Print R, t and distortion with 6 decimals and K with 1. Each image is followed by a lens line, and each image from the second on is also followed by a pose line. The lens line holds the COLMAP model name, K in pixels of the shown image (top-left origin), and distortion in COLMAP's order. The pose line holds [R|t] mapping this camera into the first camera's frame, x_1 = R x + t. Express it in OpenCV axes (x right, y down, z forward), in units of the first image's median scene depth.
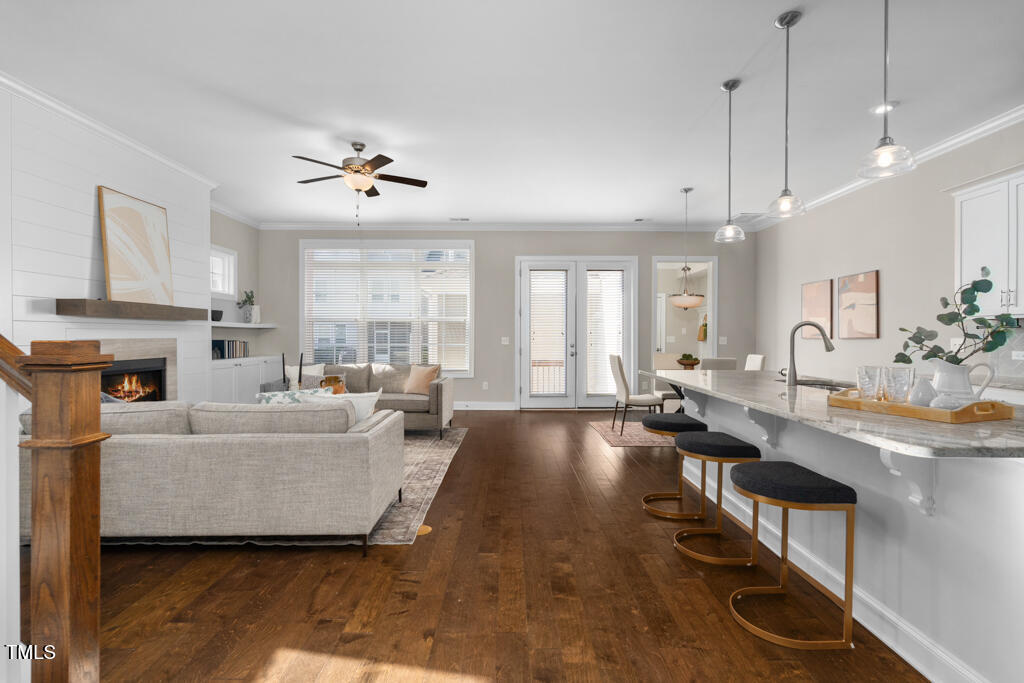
lens RADIAL K [[469.6, 0, 516.7], [0, 469.6, 336.7], [0, 0, 1]] dist [-0.008312, -0.000239]
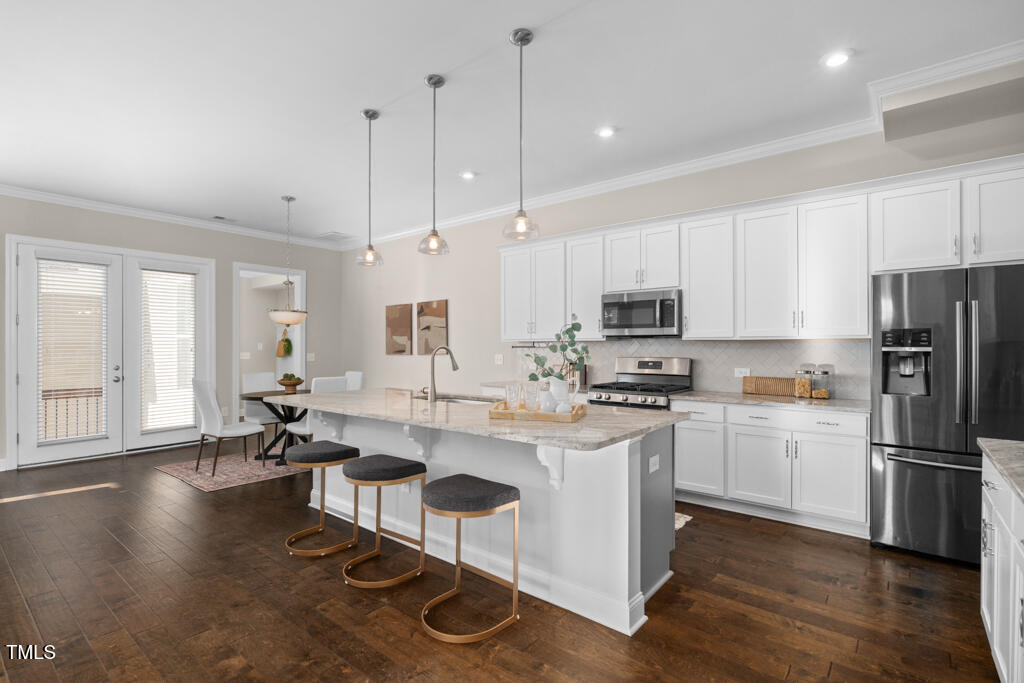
lens RADIAL K [[477.1, 0, 515.8], [0, 477.1, 344.0], [0, 0, 1]] dist [-0.003252, -0.000525]
pose [[0.636250, 0.002655, 0.771478, -0.117954], [0.006147, 0.999945, -0.008511, -0.016806], [-0.771459, 0.010158, 0.636198, 0.070848]]
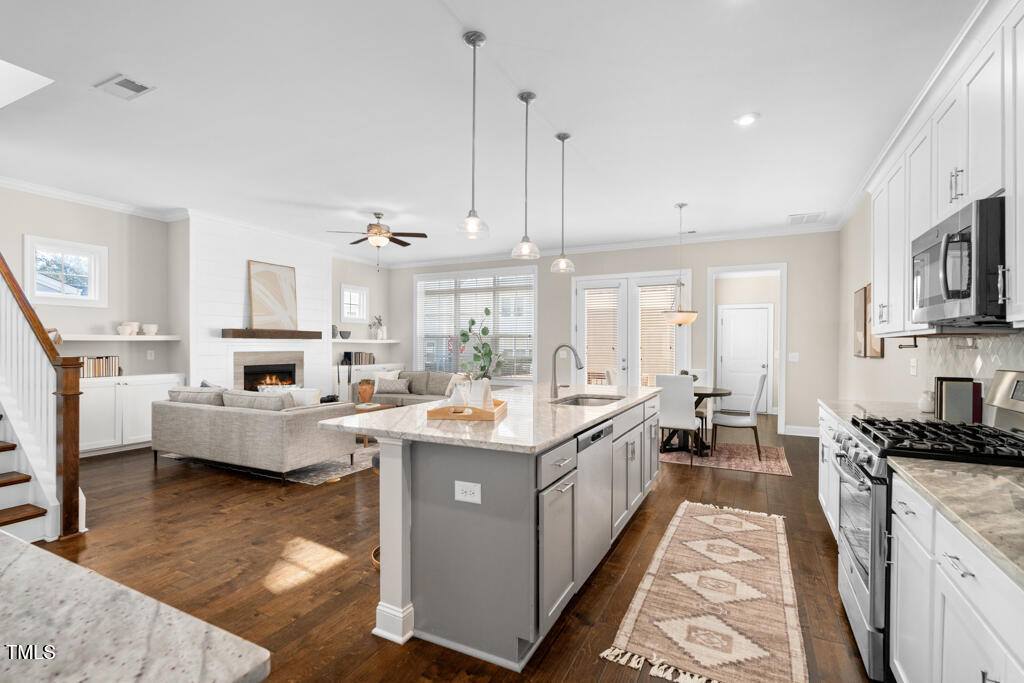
lens RADIAL K [[477.1, 0, 515.8], [0, 477.1, 344.0], [0, 0, 1]] dist [-0.003252, -0.000525]
pose [[0.888755, 0.000930, -0.458381, 0.758456], [-0.004415, 0.999969, -0.006530, -0.016391], [0.458361, 0.007827, 0.888732, -0.079614]]
